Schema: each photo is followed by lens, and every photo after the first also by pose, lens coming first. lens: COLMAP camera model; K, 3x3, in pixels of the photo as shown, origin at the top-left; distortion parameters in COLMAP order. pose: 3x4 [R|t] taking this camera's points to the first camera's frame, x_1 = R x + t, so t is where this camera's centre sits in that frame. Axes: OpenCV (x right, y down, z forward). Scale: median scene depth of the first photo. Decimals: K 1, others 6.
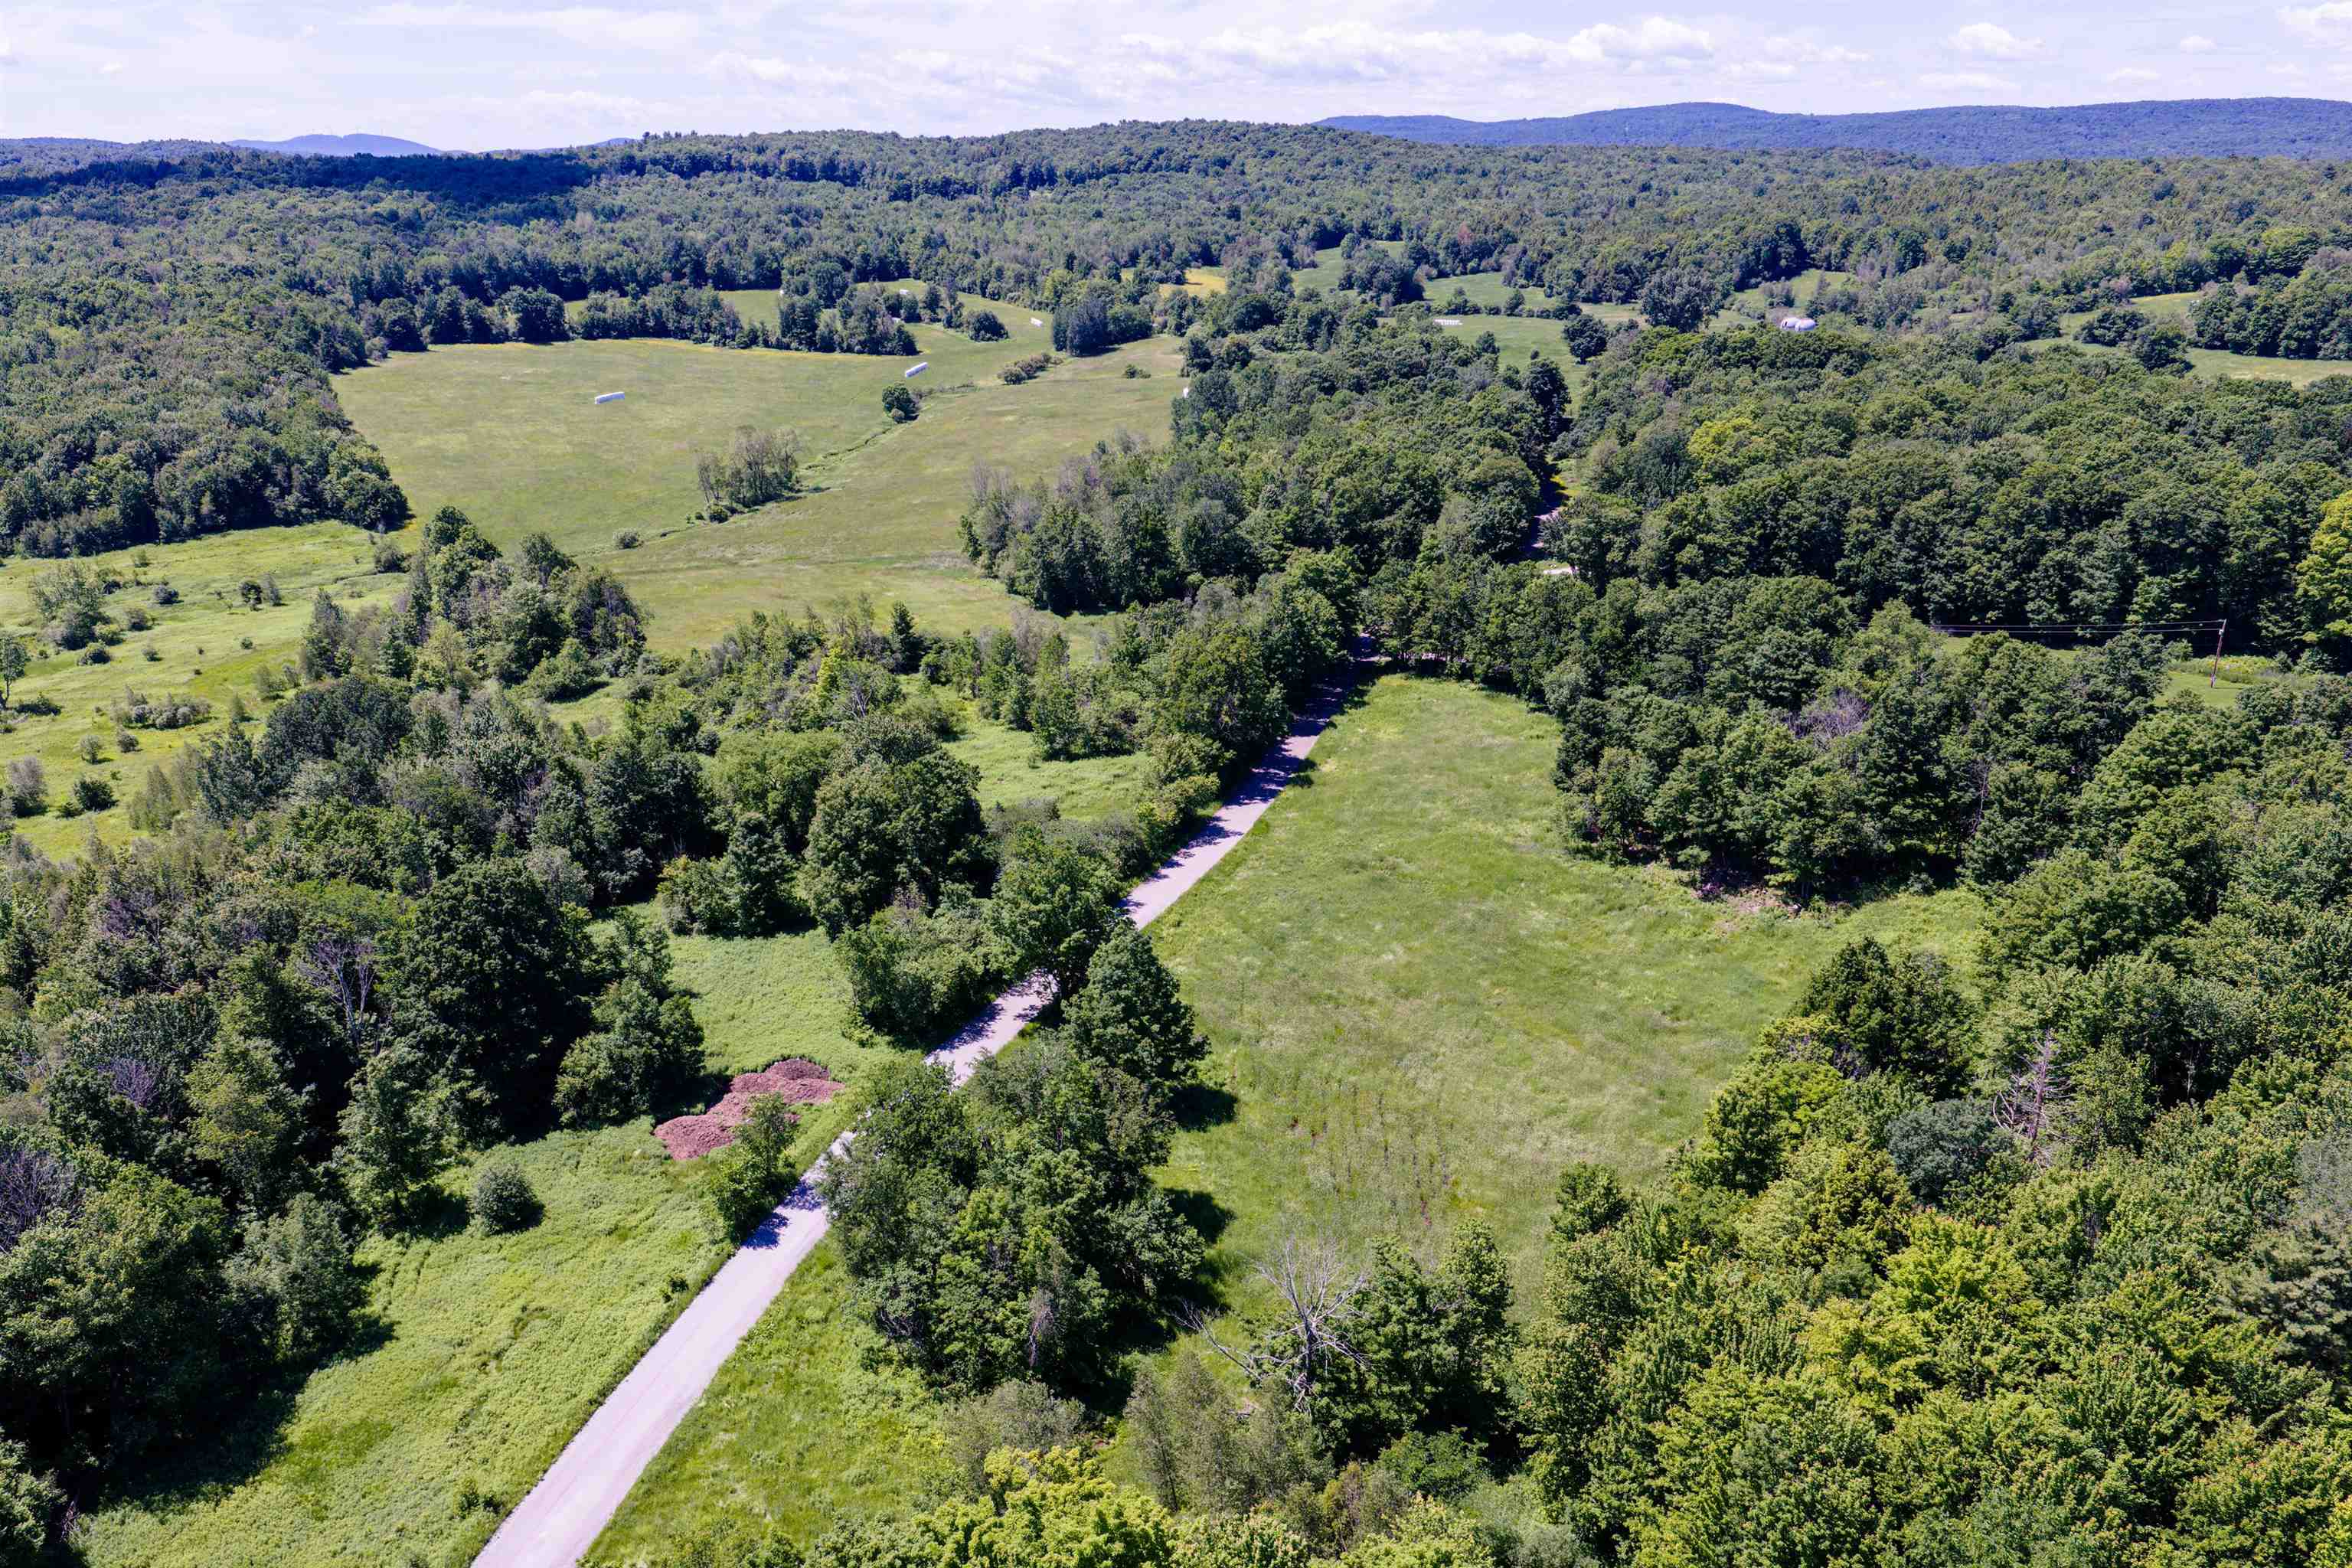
lens RADIAL K [[1949.0, 0, 1181.1], [0, 1949.0, 792.5], [0, 0, 1]] dist [0.023839, -0.042850]
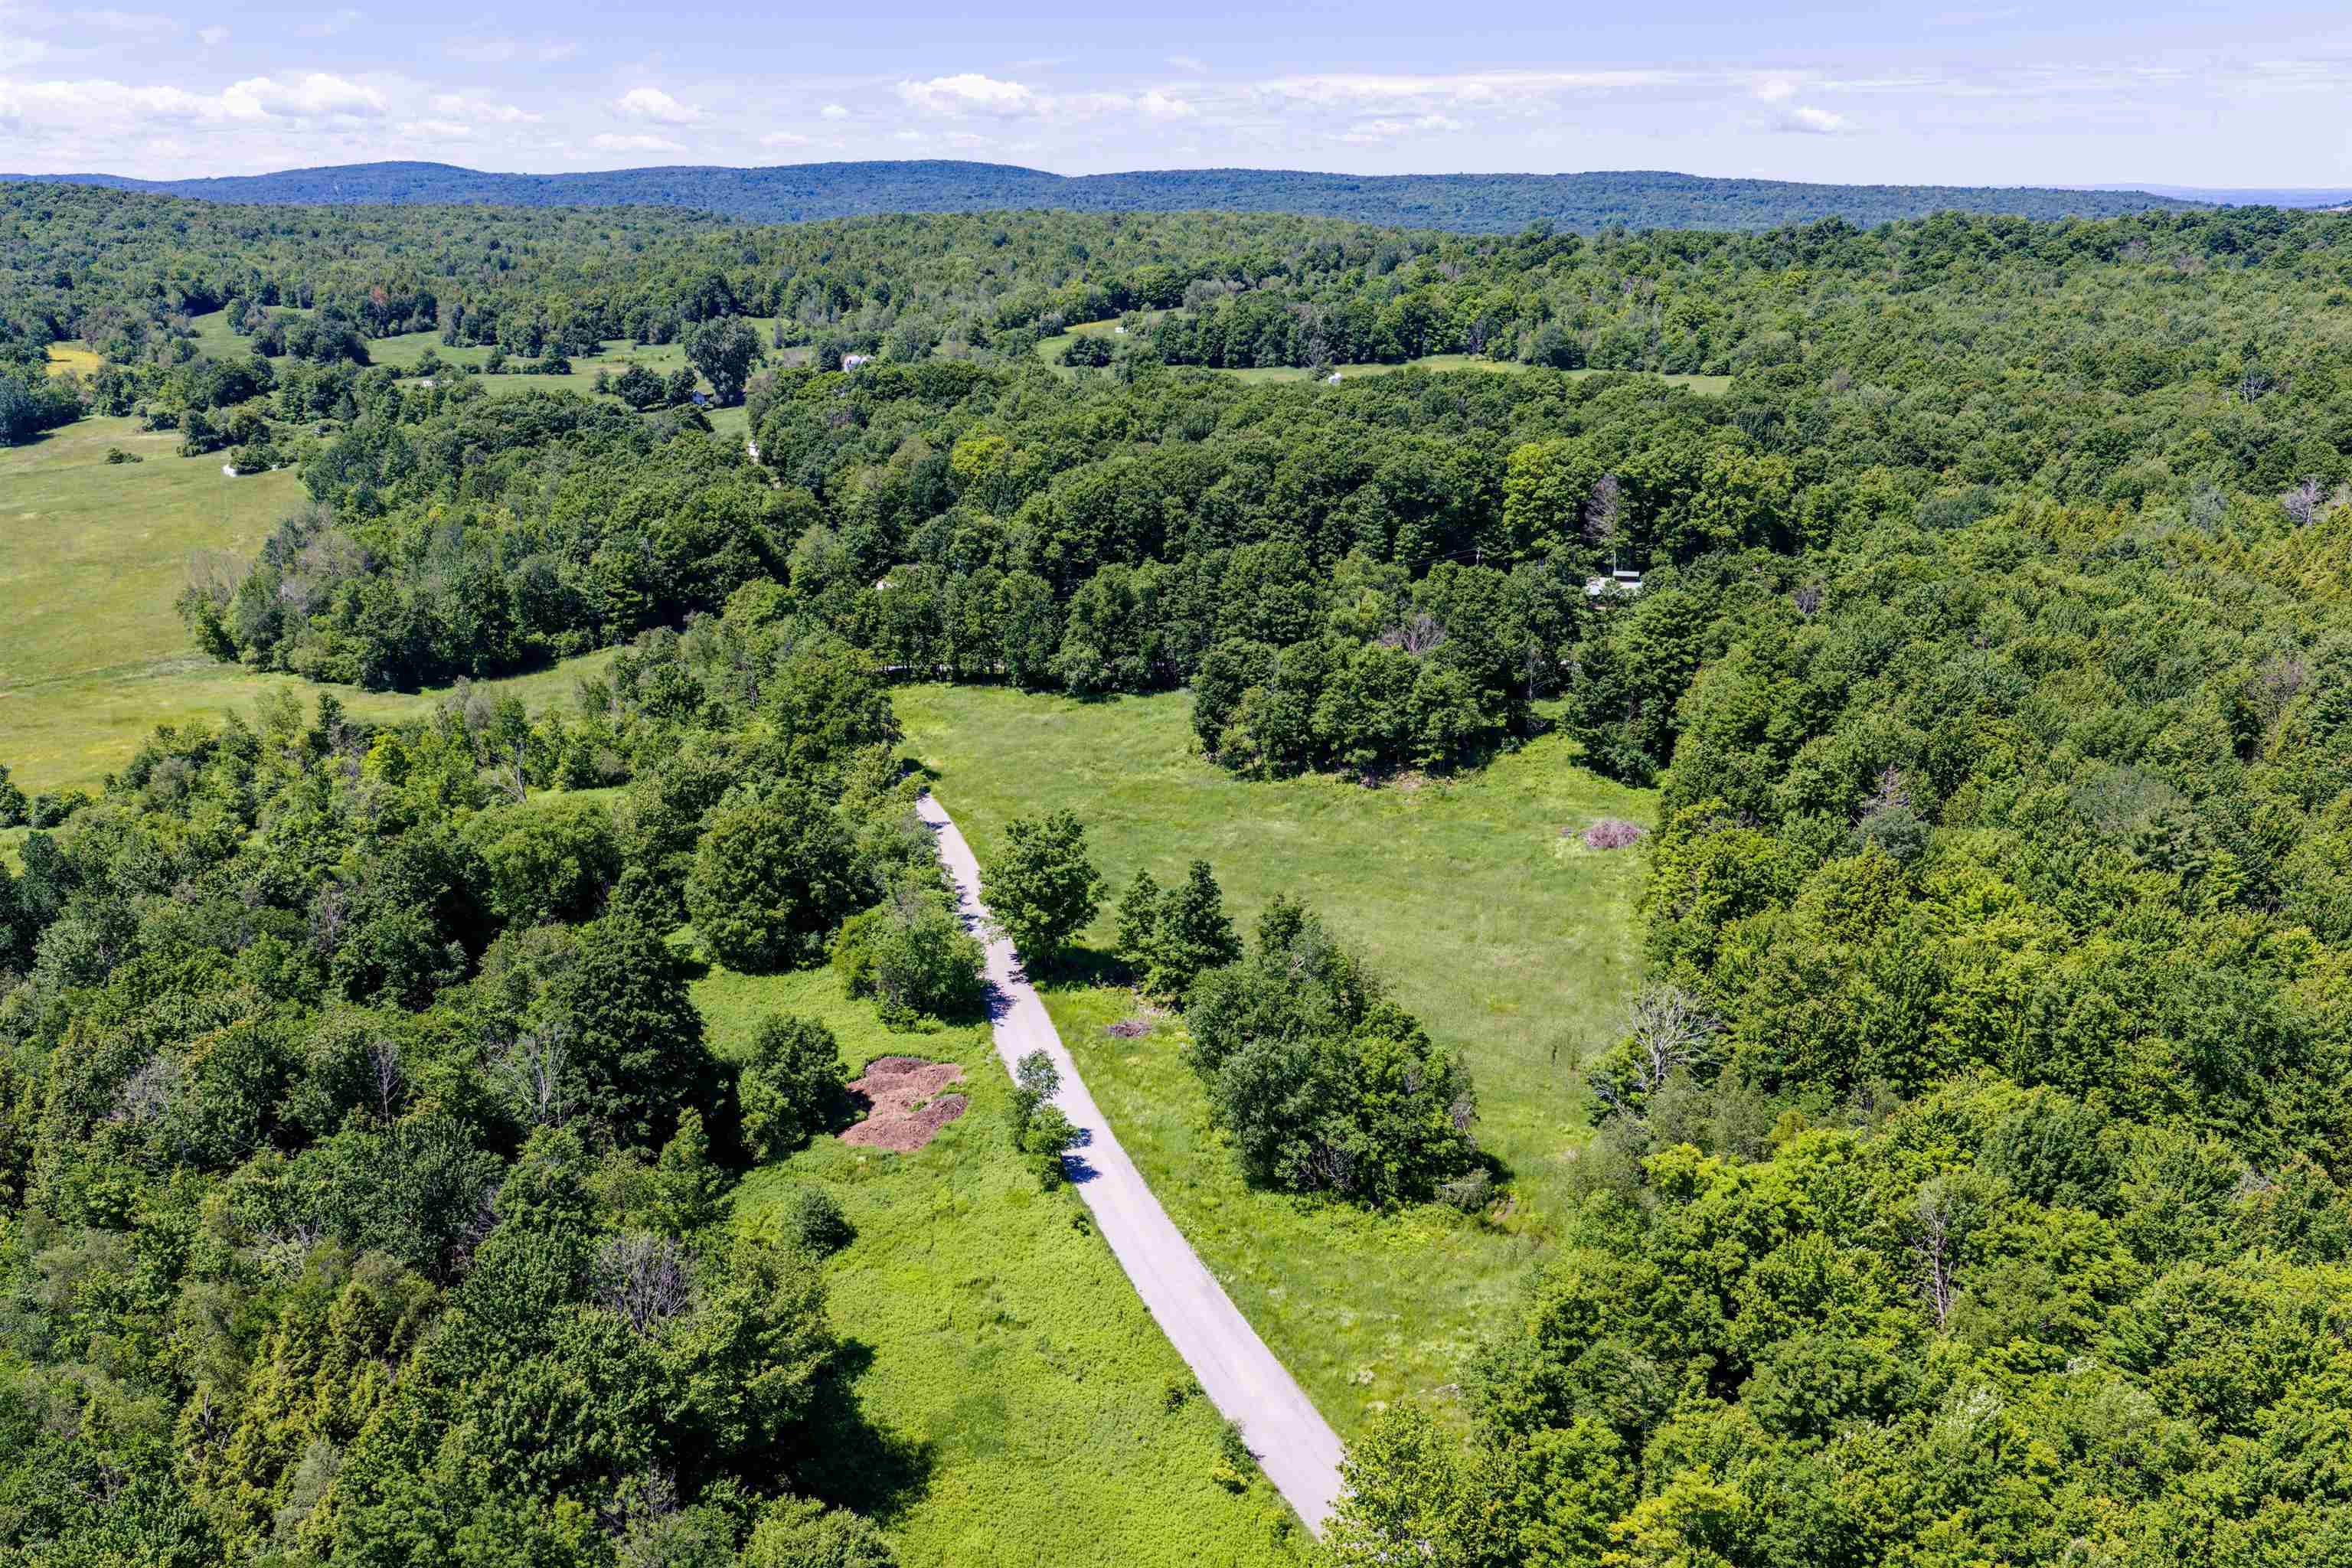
lens RADIAL K [[1949.0, 0, 1178.5], [0, 1949.0, 785.5], [0, 0, 1]] dist [0.023839, -0.042850]
pose [[0.814648, -0.172020, 0.553858, -0.420260], [0.188939, 0.981618, 0.026973, -0.003703], [-0.548317, 0.082672, 0.832174, 0.019819]]
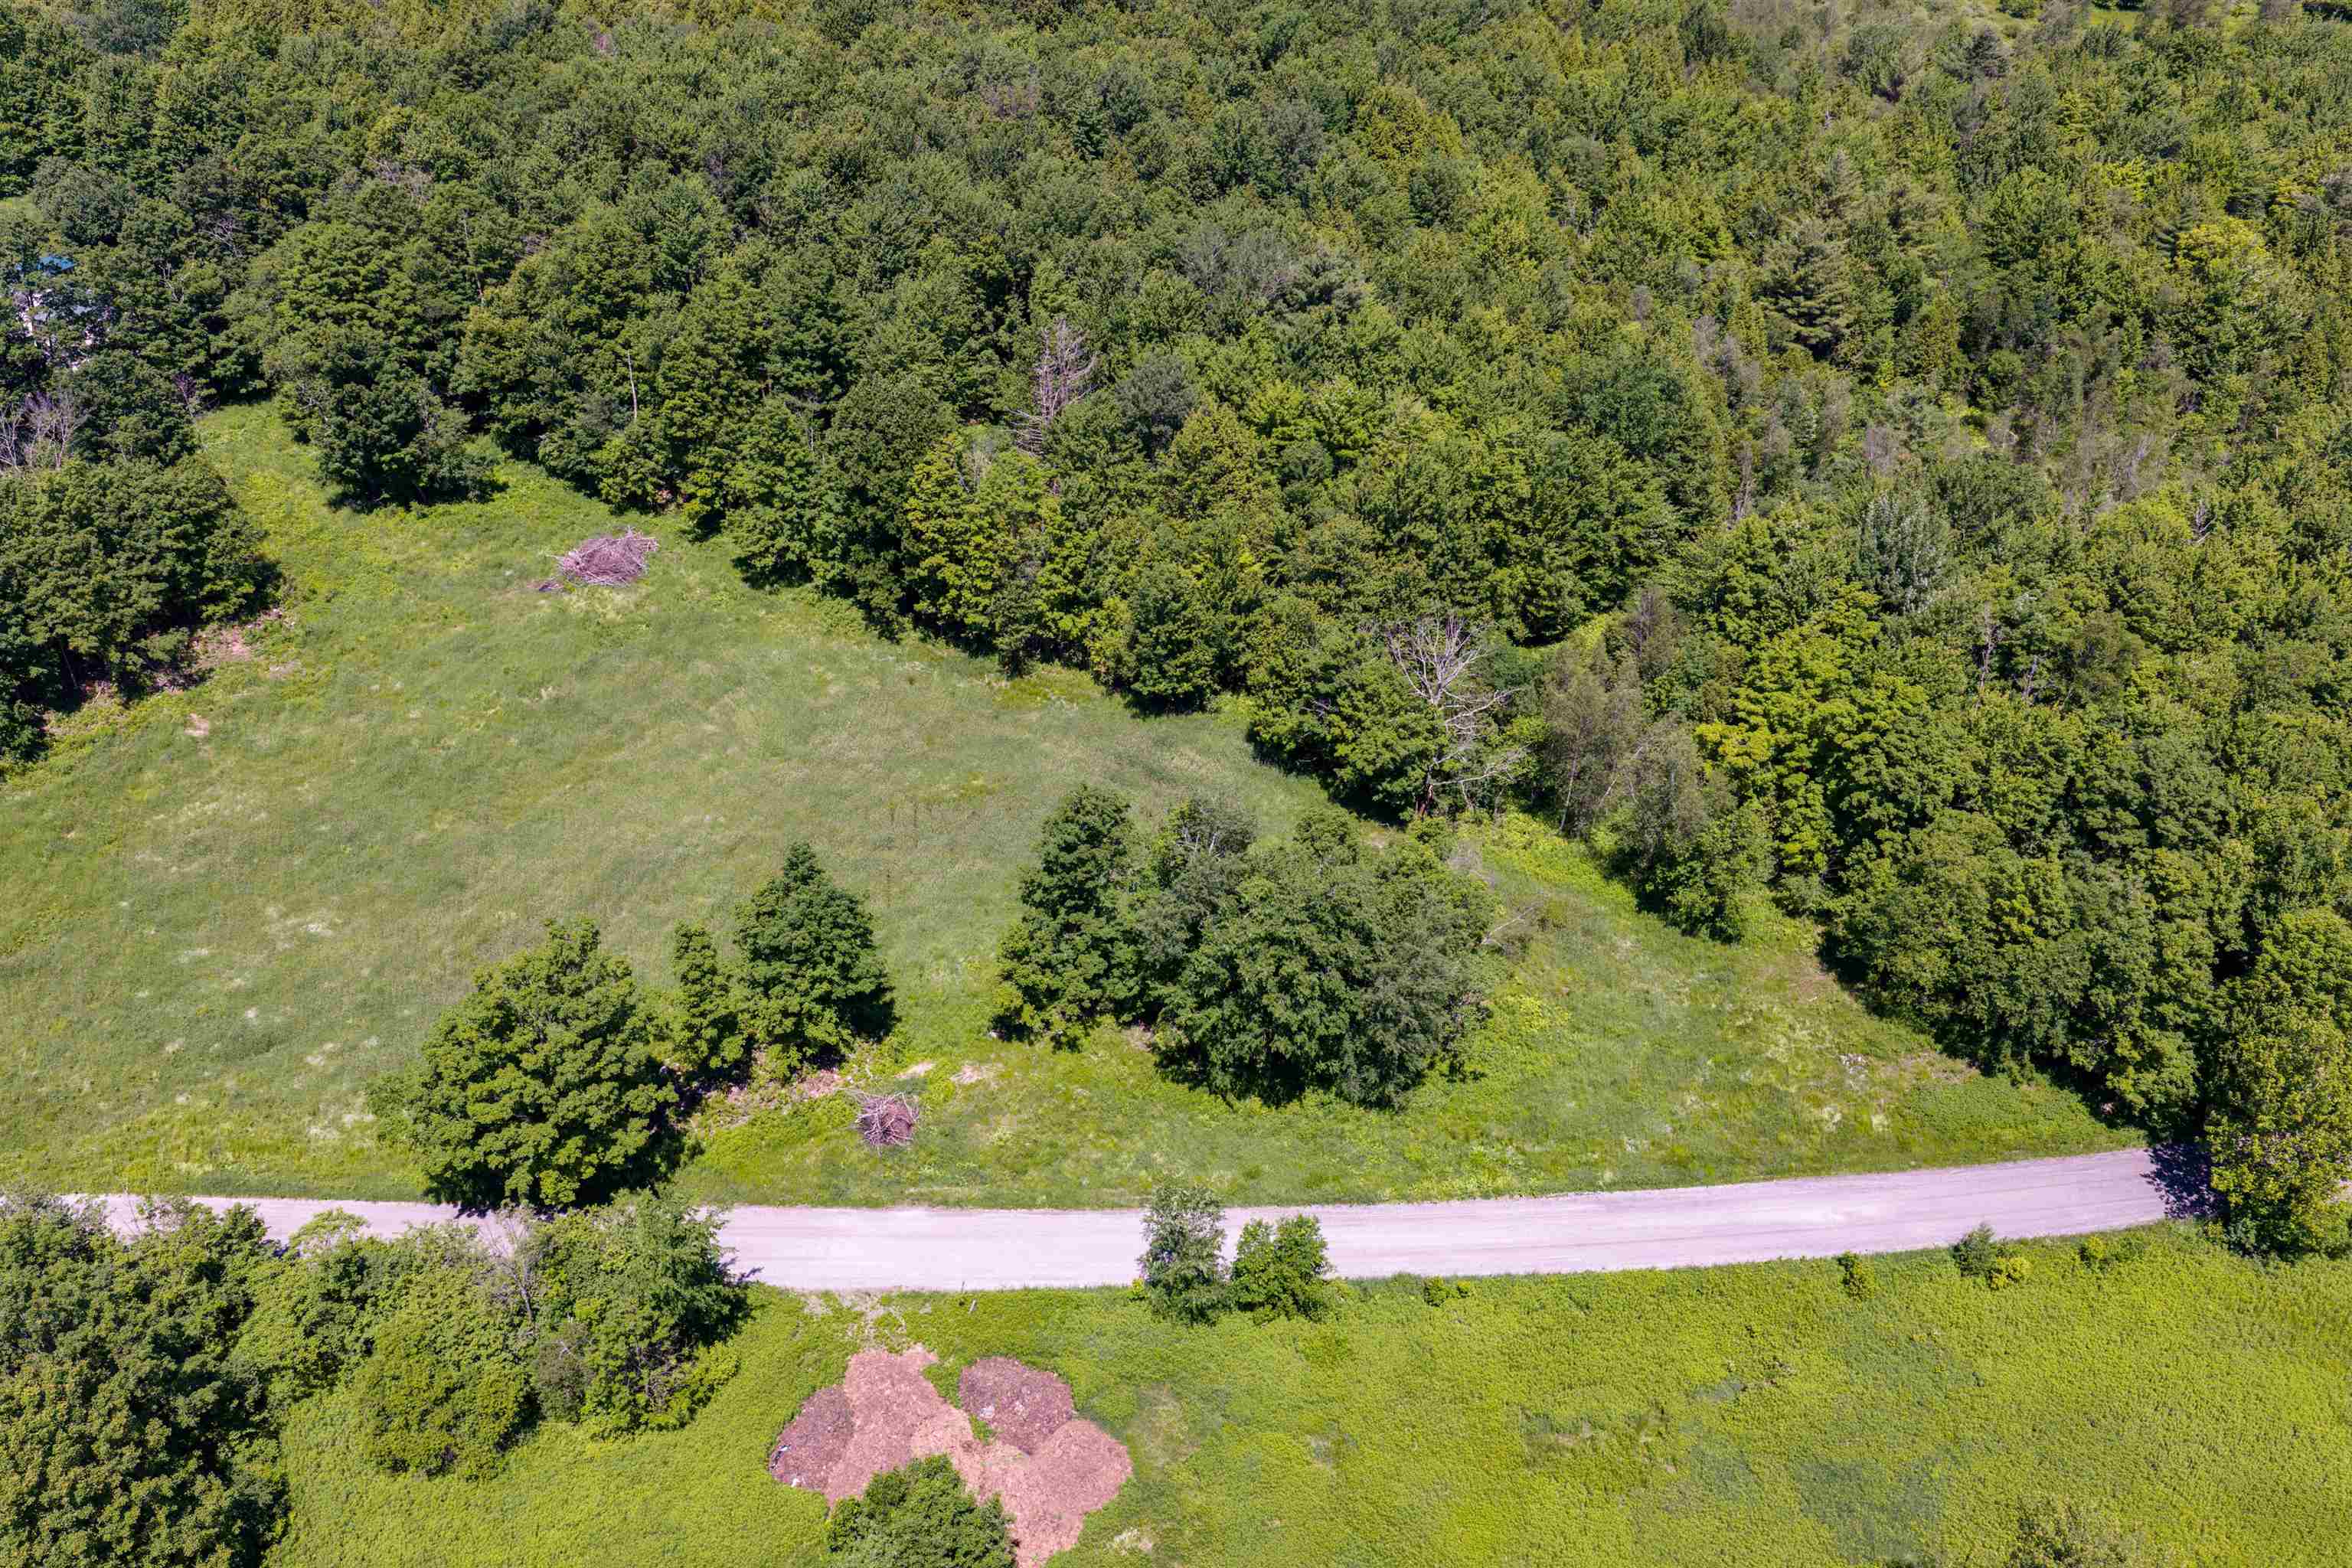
lens RADIAL K [[1949.0, 0, 1183.7], [0, 1949.0, 784.4], [0, 0, 1]] dist [0.023839, -0.042850]
pose [[-0.323571, -0.534336, 0.780889, -0.392975], [0.312672, 0.718543, 0.621234, -0.222433], [-0.893050, 0.445176, -0.065428, 0.569005]]
